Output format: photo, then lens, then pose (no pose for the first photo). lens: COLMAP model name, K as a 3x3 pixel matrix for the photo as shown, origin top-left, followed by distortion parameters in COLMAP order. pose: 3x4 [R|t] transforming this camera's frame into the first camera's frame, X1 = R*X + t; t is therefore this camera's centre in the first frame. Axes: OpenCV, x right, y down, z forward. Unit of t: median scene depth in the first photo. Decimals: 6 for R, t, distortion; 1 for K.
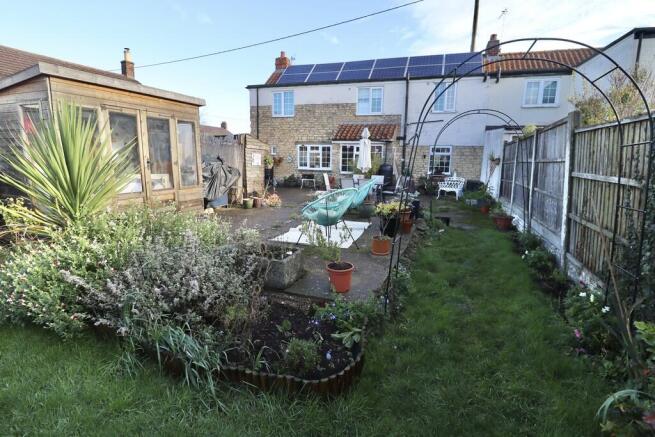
lens RADIAL K [[305.4, 0, 329.0], [0, 305.4, 212.7], [0, 0, 1]] dist [0.001079, -0.008292]
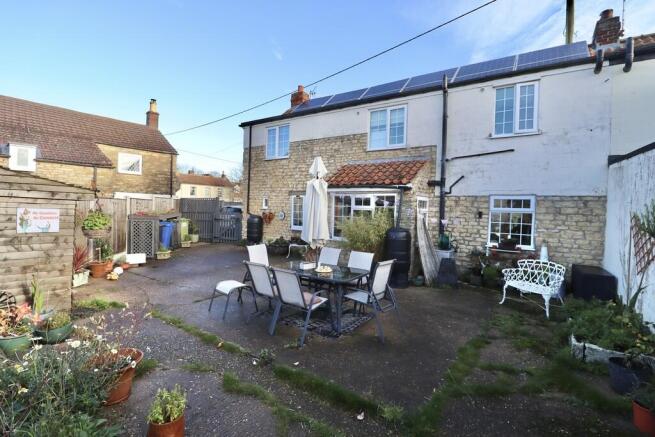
lens RADIAL K [[305.4, 0, 329.0], [0, 305.4, 212.7], [0, 0, 1]] dist [0.001079, -0.008292]
pose [[0.965774, 0.012462, -0.259085, 0.189775], [-0.057268, 0.984440, -0.166125, -0.079789], [0.252984, 0.175276, 0.951461, 0.401823]]
